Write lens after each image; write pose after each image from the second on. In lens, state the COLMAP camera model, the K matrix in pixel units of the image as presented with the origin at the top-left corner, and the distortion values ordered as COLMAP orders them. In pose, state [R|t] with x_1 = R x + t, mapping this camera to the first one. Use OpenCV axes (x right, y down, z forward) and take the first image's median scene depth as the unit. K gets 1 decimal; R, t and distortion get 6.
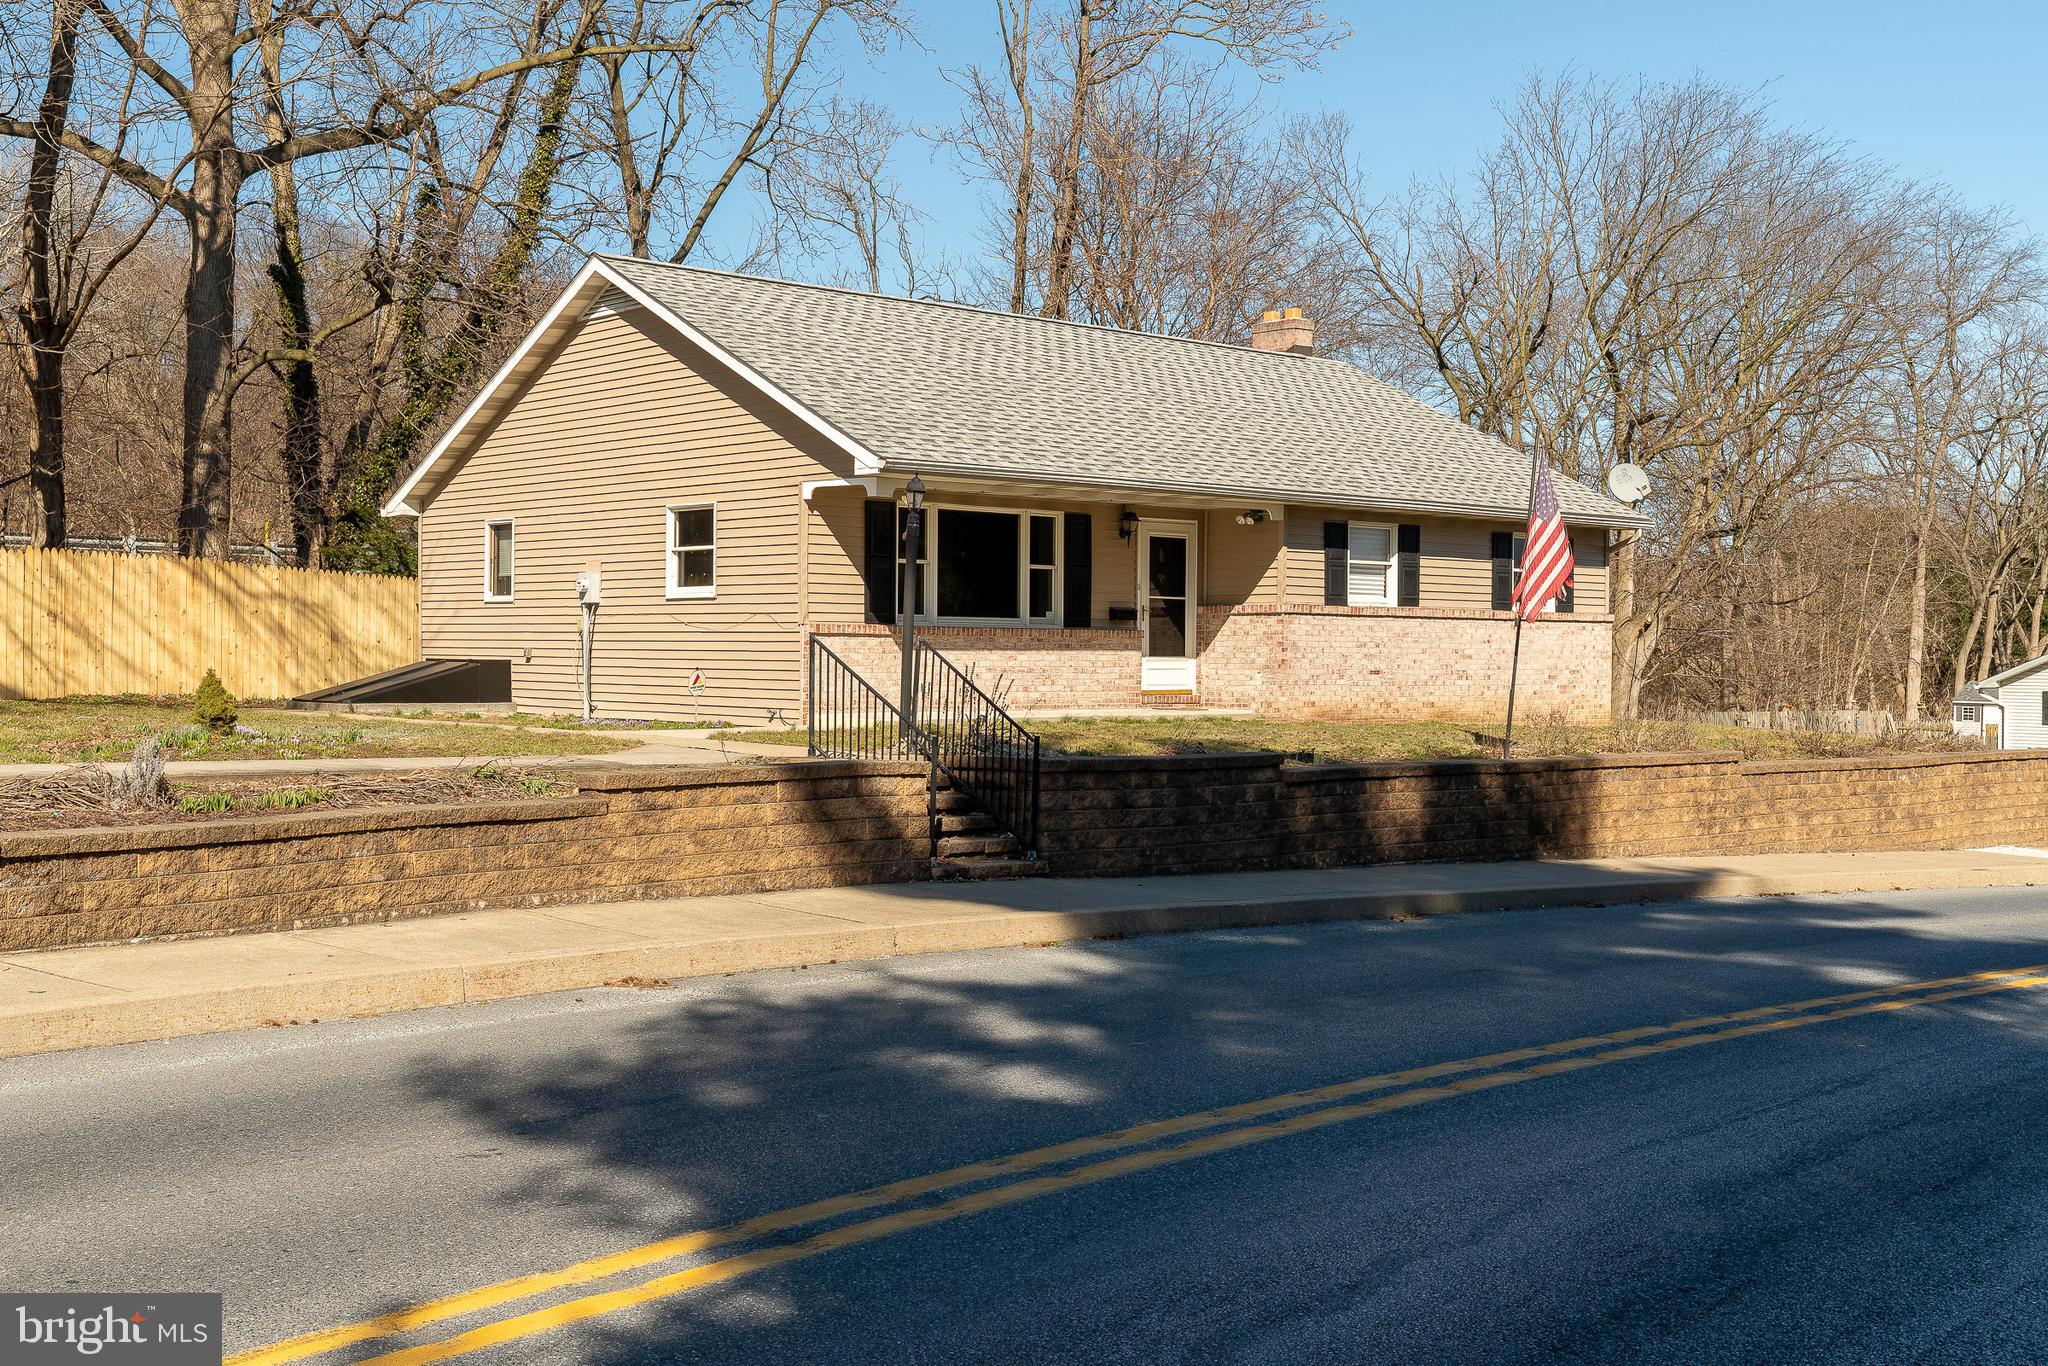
lens RADIAL K [[2172.3, 0, 952.1], [0, 2172.3, 696.4], [0, 0, 1]] dist [0.007746, 0.000000]
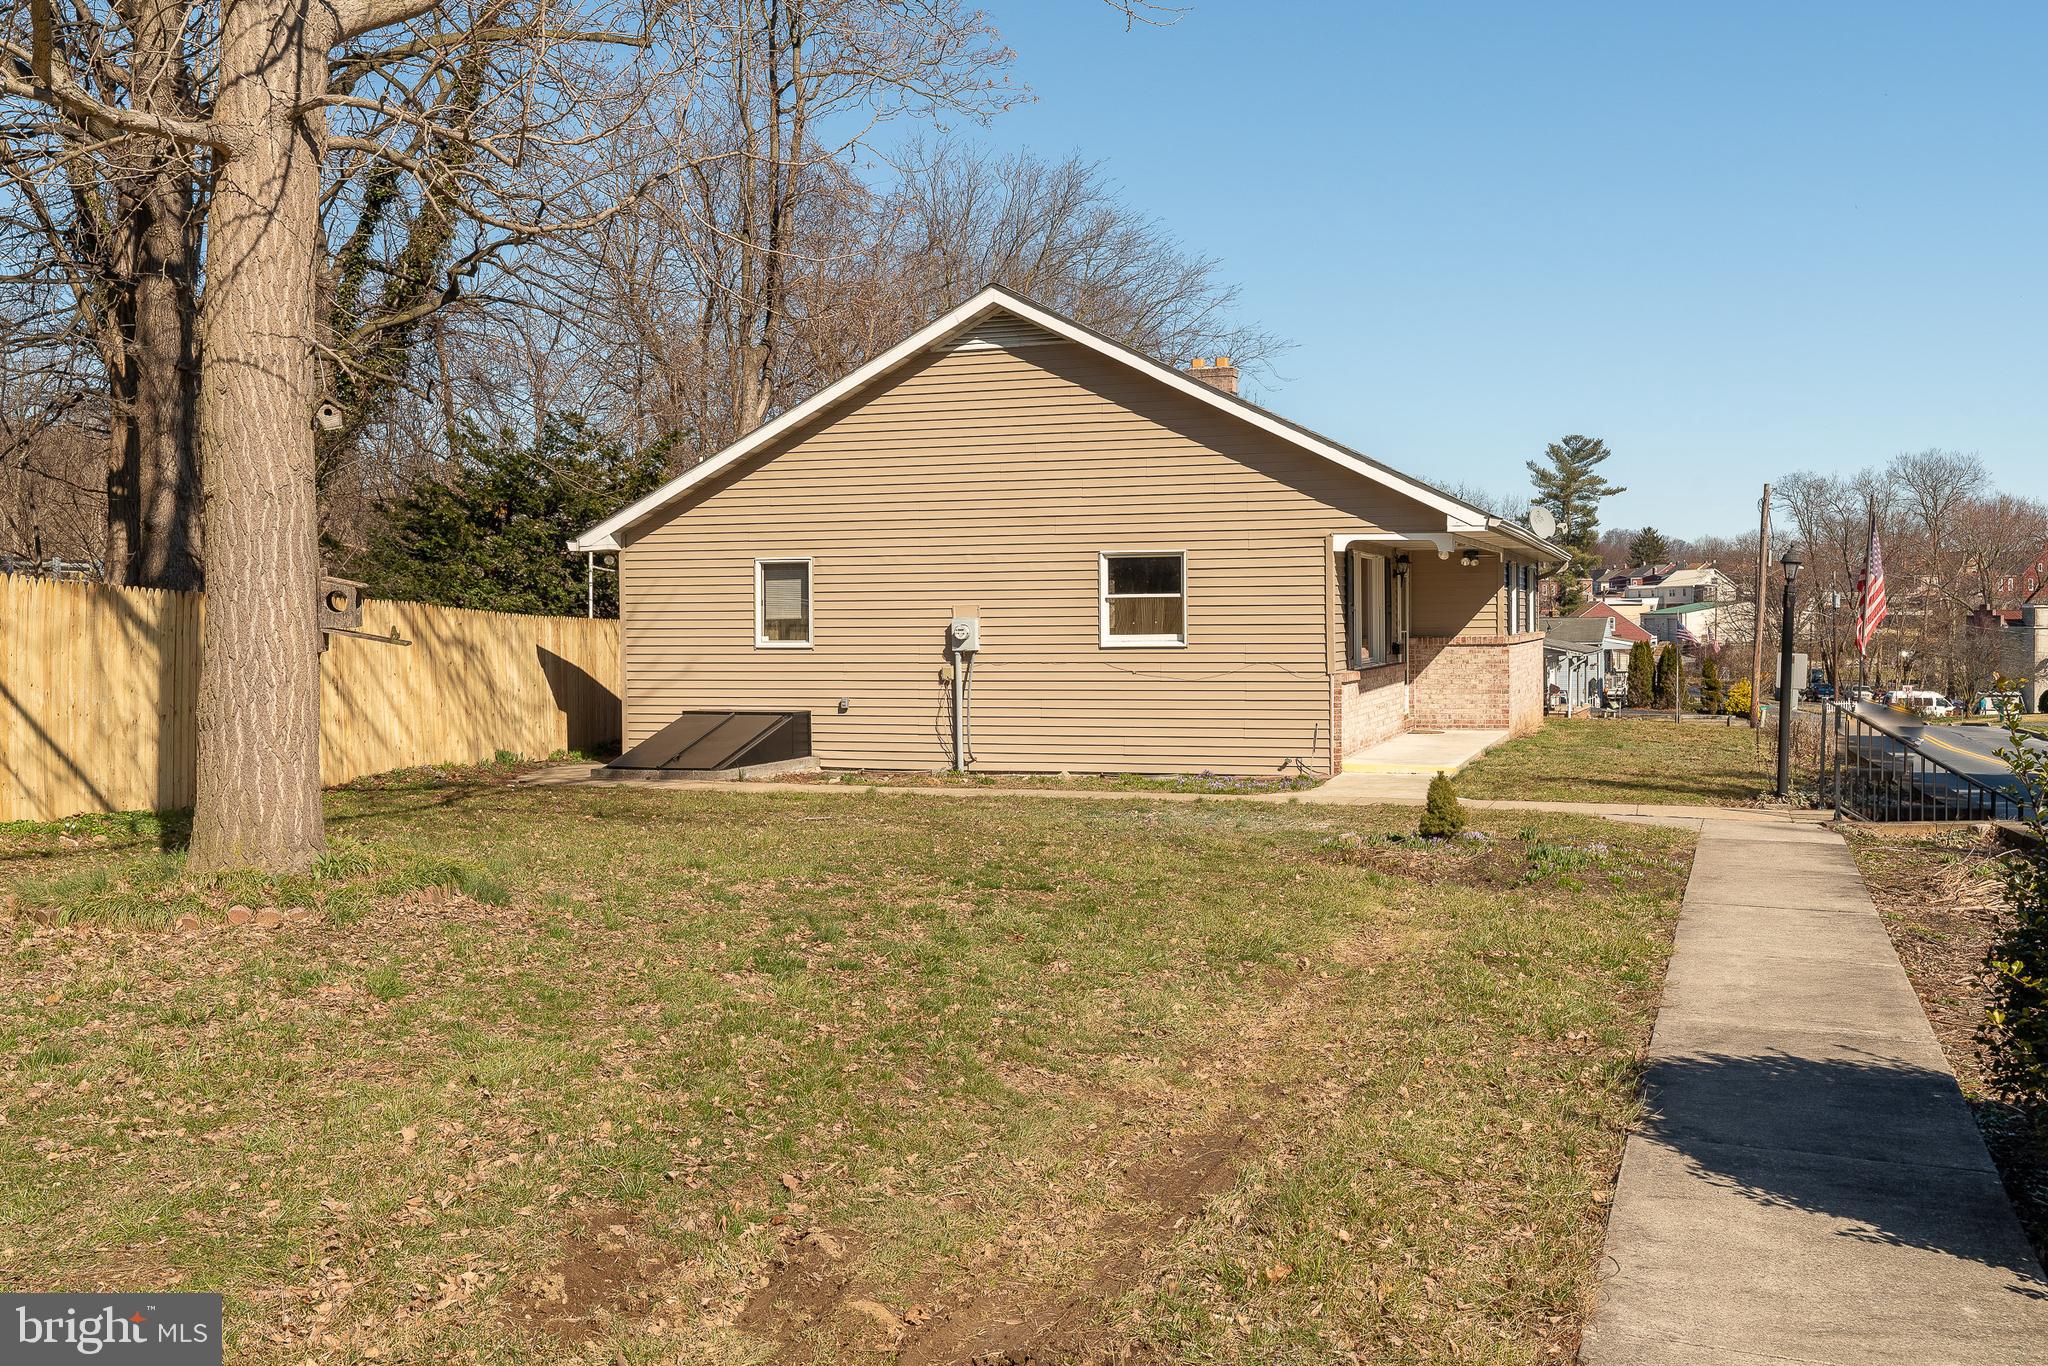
lens RADIAL K [[1976.1, 0, 1023.4], [0, 1976.1, 688.5], [0, 0, 1]] dist [-0.001303, 0.000000]
pose [[0.854046, -0.035465, 0.518987, -0.593078], [0.027975, 0.999361, 0.022256, -0.044820], [-0.519445, -0.004489, 0.854492, 0.247943]]
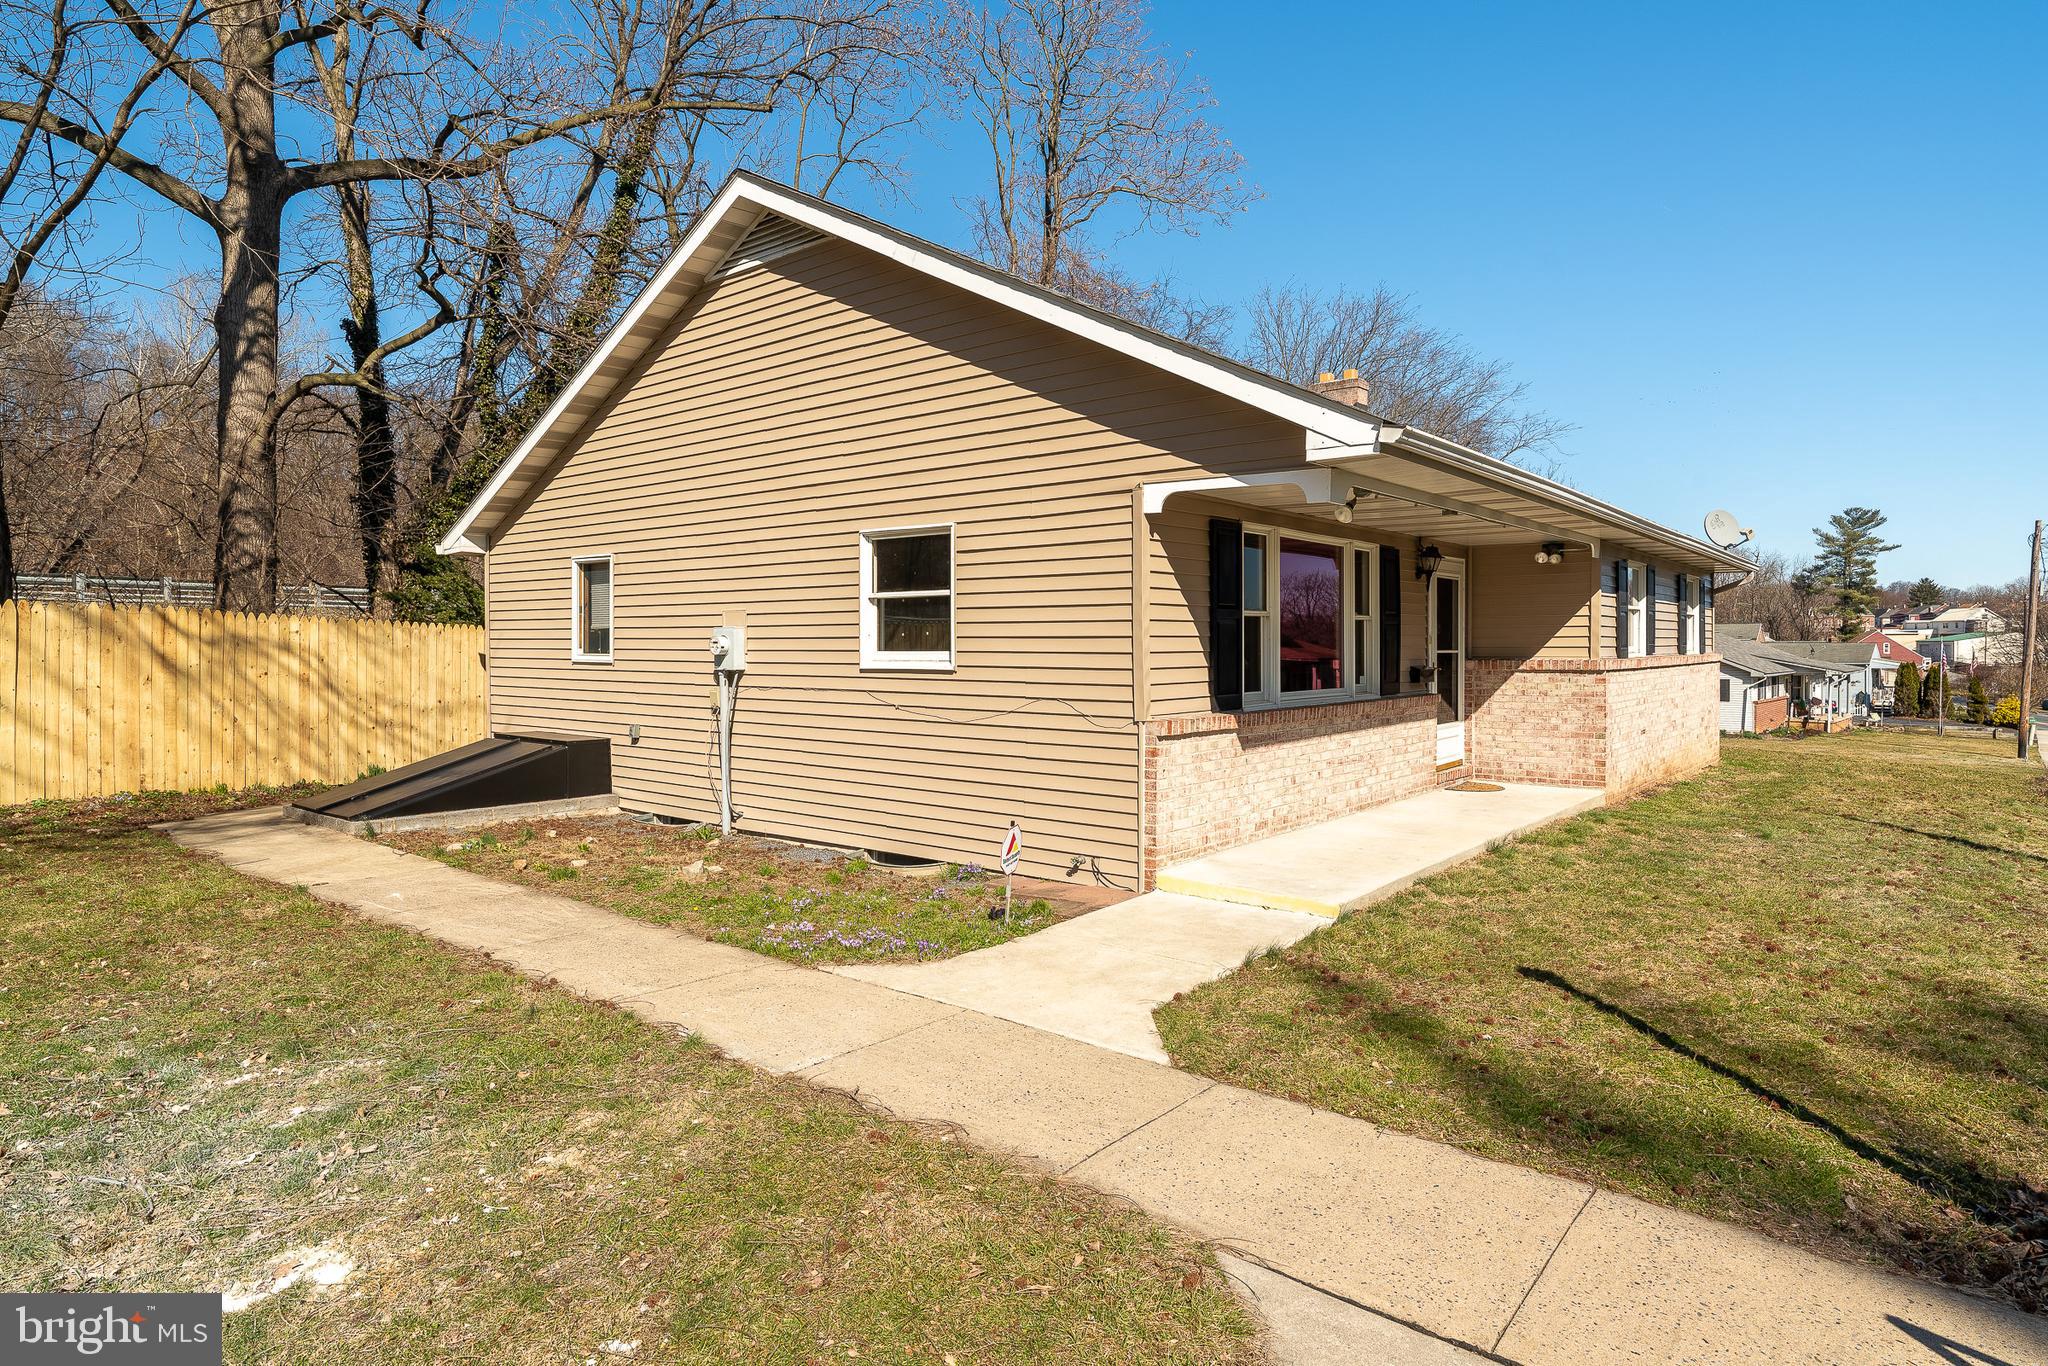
lens RADIAL K [[1135.2, 0, 1028.8], [0, 1135.2, 654.6], [0, 0, 1]] dist [-0.001125, 0.004238]
pose [[0.983236, -0.012461, 0.181909, -0.137731], [0.014195, 0.999865, -0.008234, -0.043472], [-0.181782, 0.010678, 0.983281, 0.611957]]
